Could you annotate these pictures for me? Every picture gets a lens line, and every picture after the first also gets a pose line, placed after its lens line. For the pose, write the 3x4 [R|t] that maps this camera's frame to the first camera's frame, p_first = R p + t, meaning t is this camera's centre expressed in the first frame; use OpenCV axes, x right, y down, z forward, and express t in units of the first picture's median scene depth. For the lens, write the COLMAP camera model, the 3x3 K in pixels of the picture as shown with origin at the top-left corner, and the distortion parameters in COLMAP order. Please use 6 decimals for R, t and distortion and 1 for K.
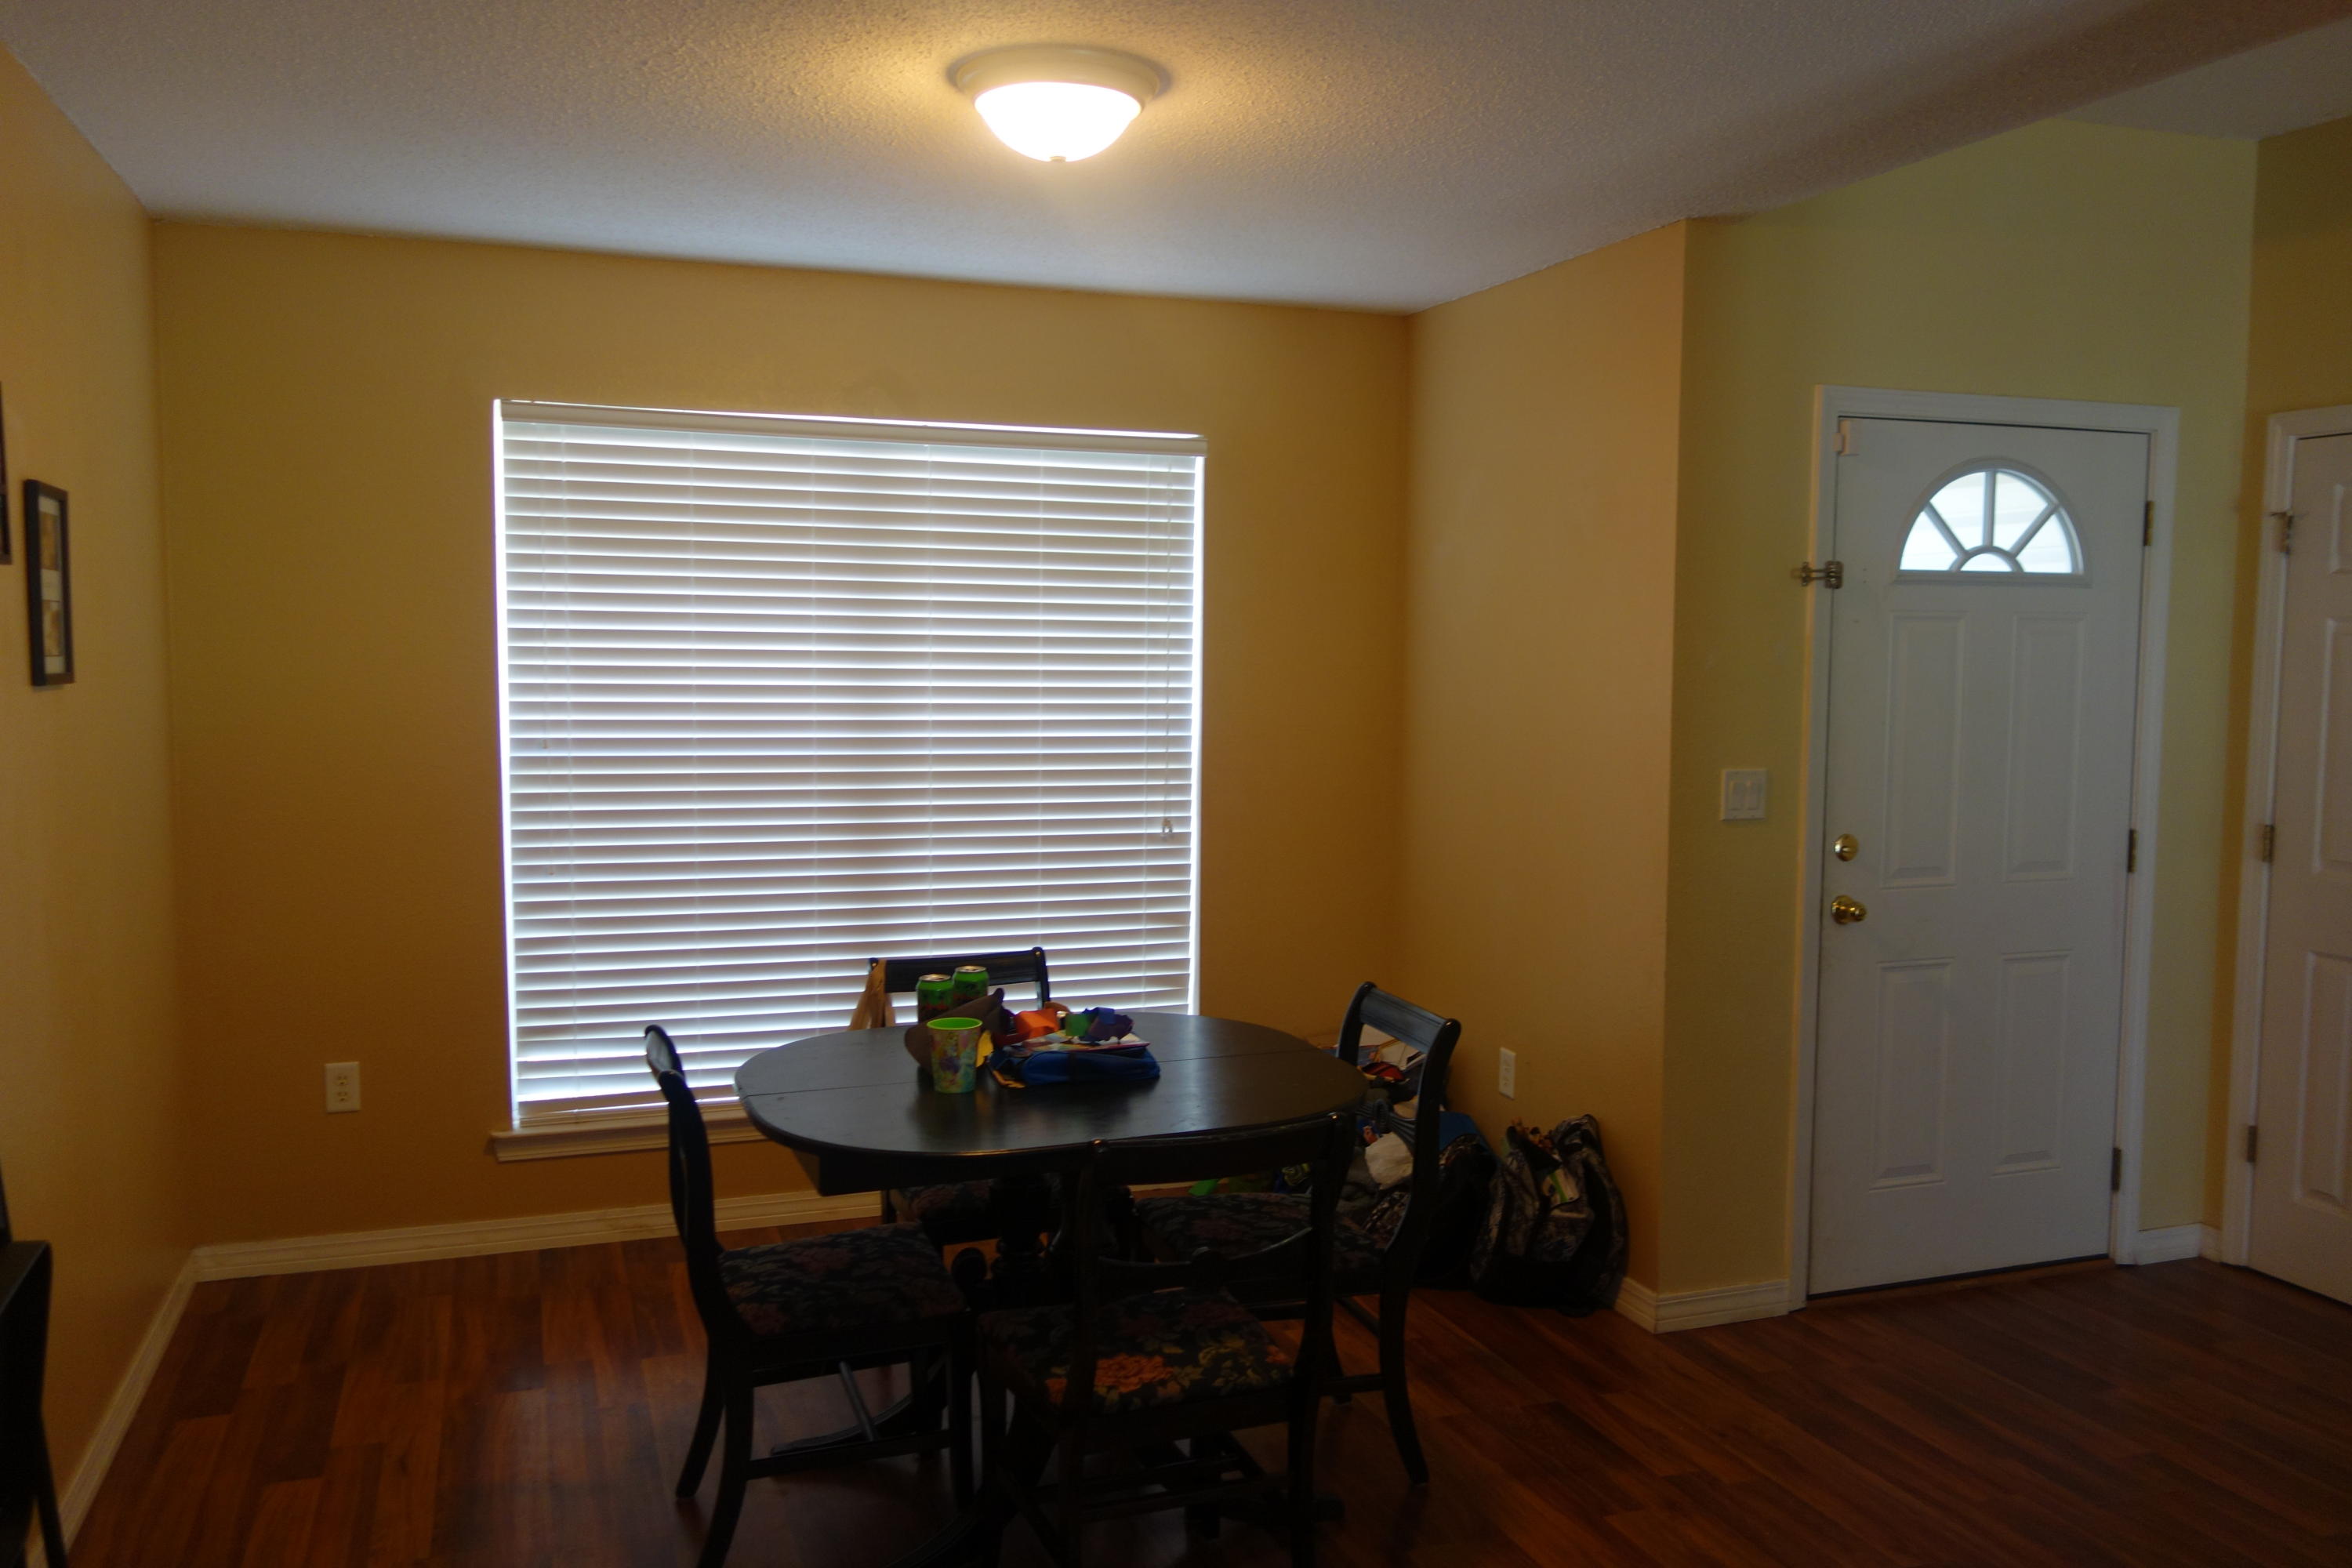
lens RADIAL K [[1885.7, 0, 1174.6], [0, 1885.7, 797.8], [0, 0, 1]] dist [0.018618, -0.001413]
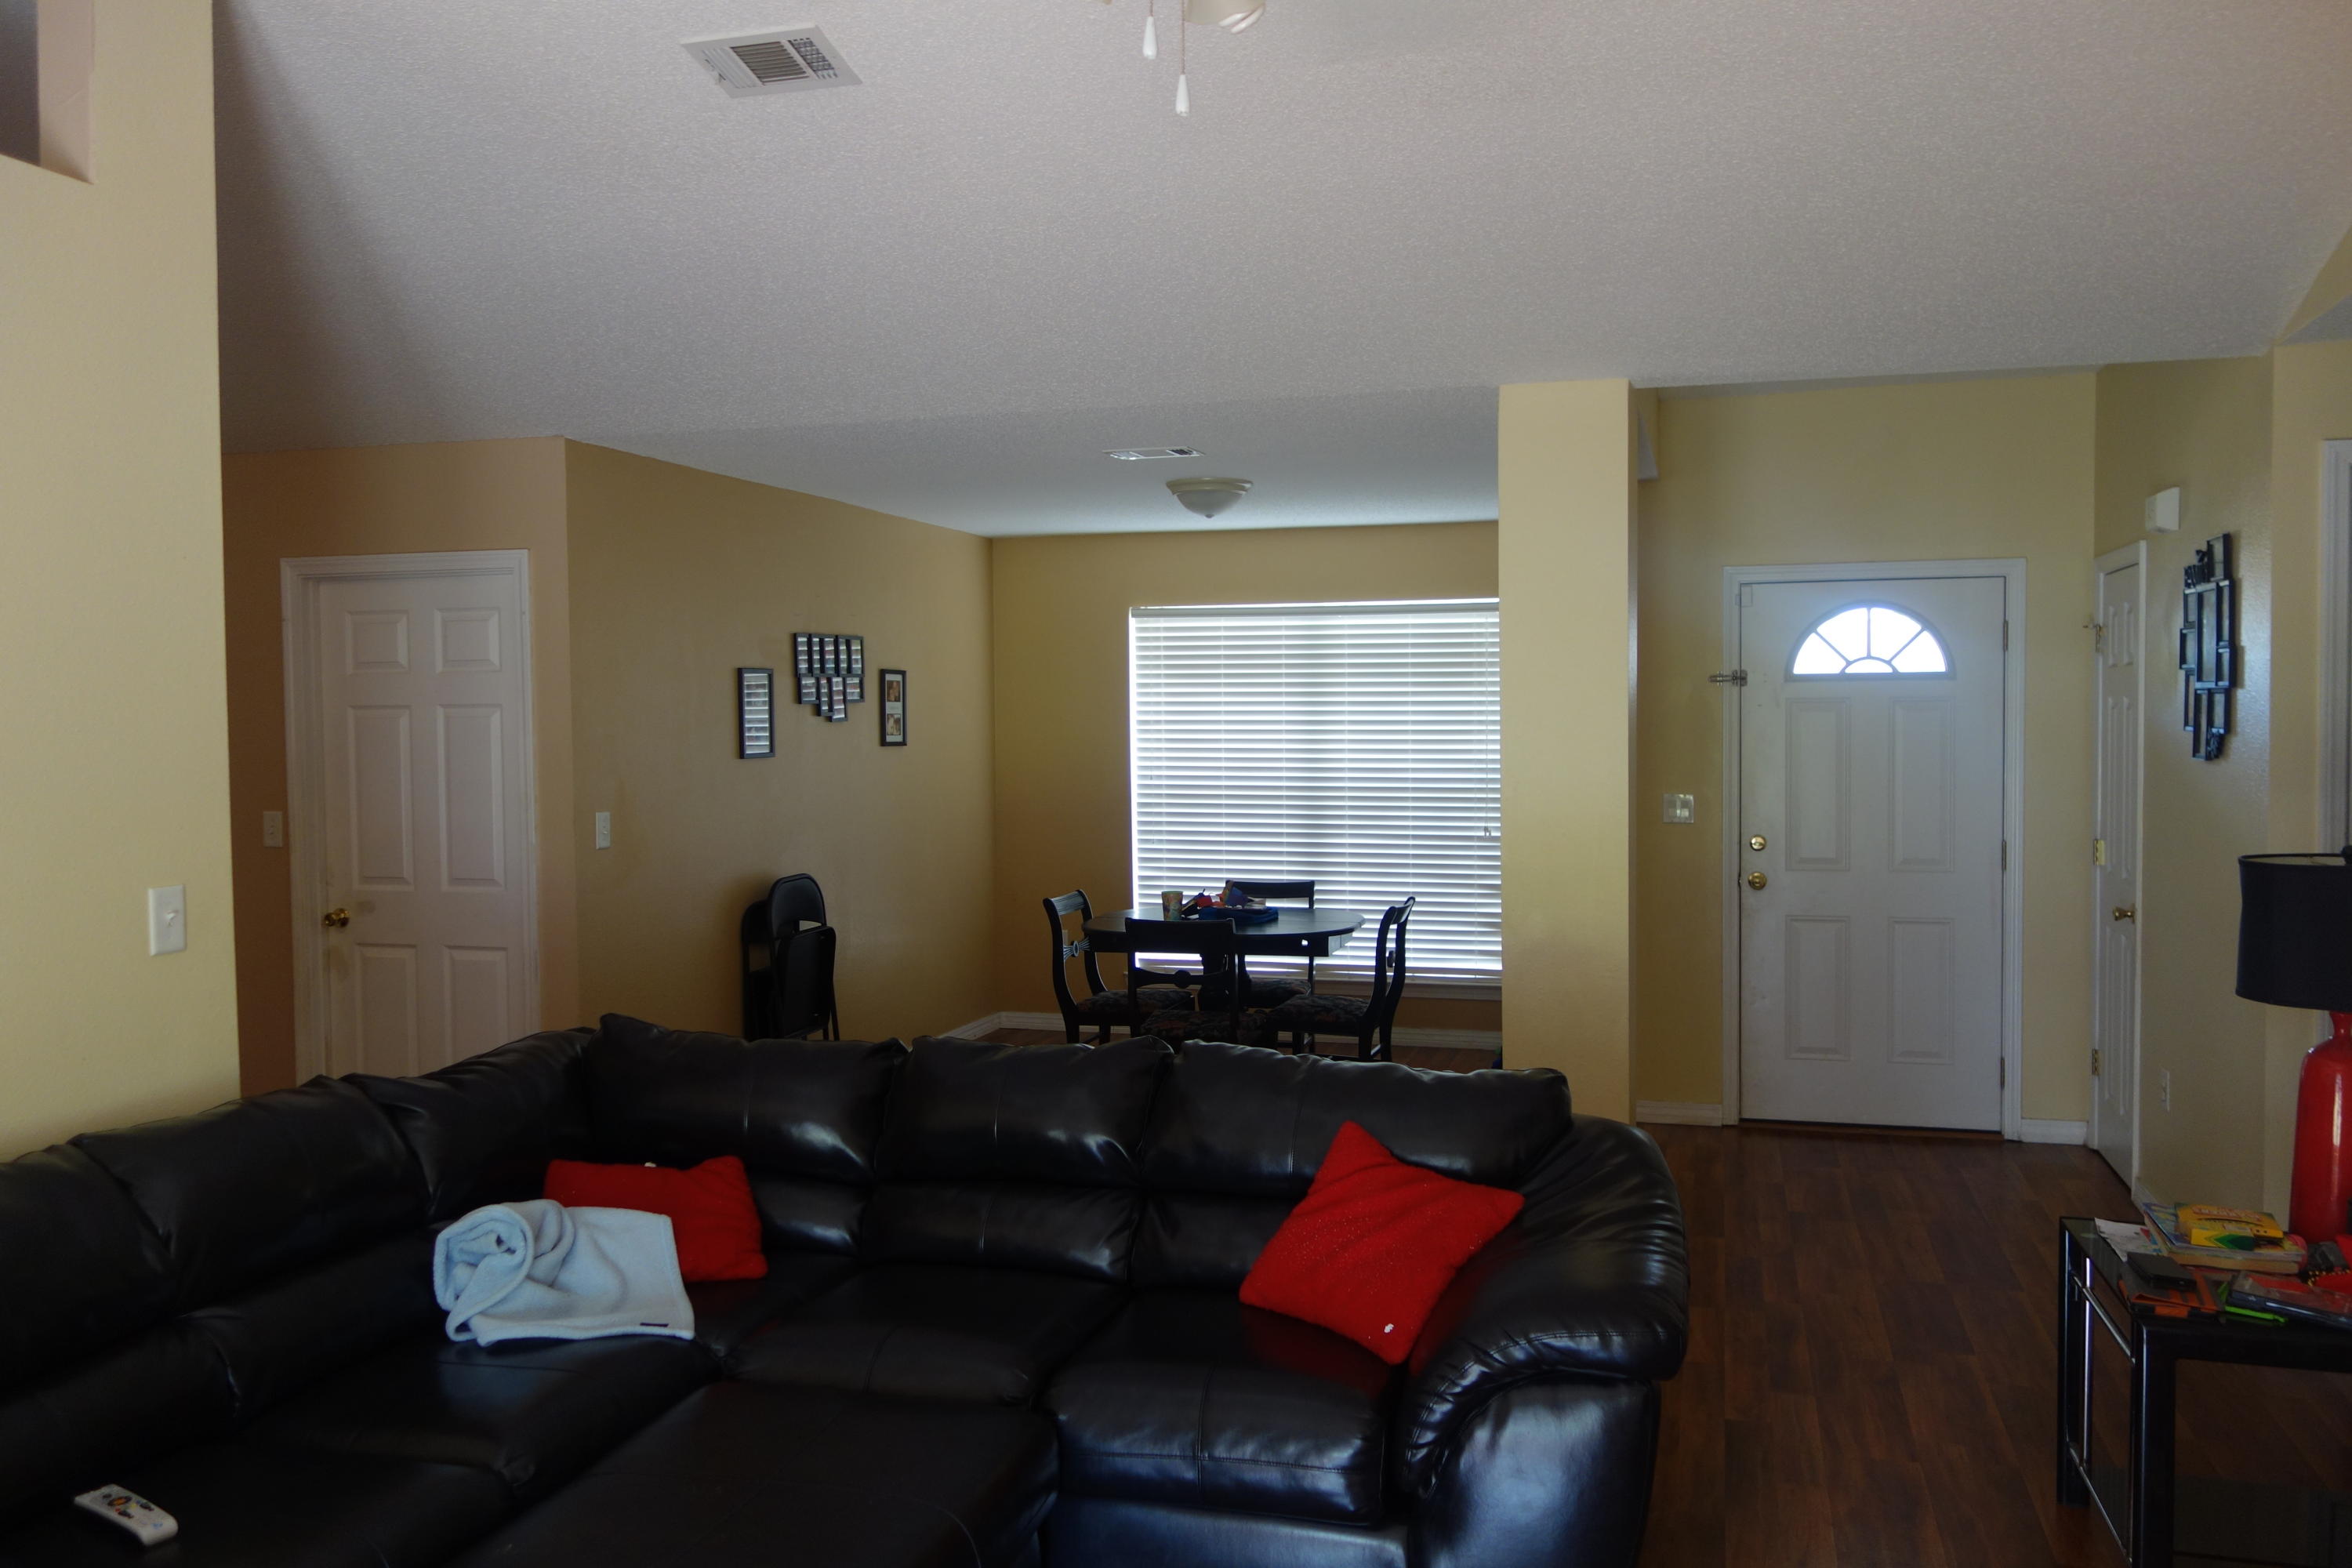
lens RADIAL K [[1885.7, 0, 1176.5], [0, 1885.7, 779.3], [0, 0, 1]] dist [0.018618, -0.001413]
pose [[0.805519, 0.005437, -0.592545, 0.873522], [-0.036519, 0.998513, -0.040483, 0.053347], [0.591443, 0.054249, 0.804520, -0.588631]]
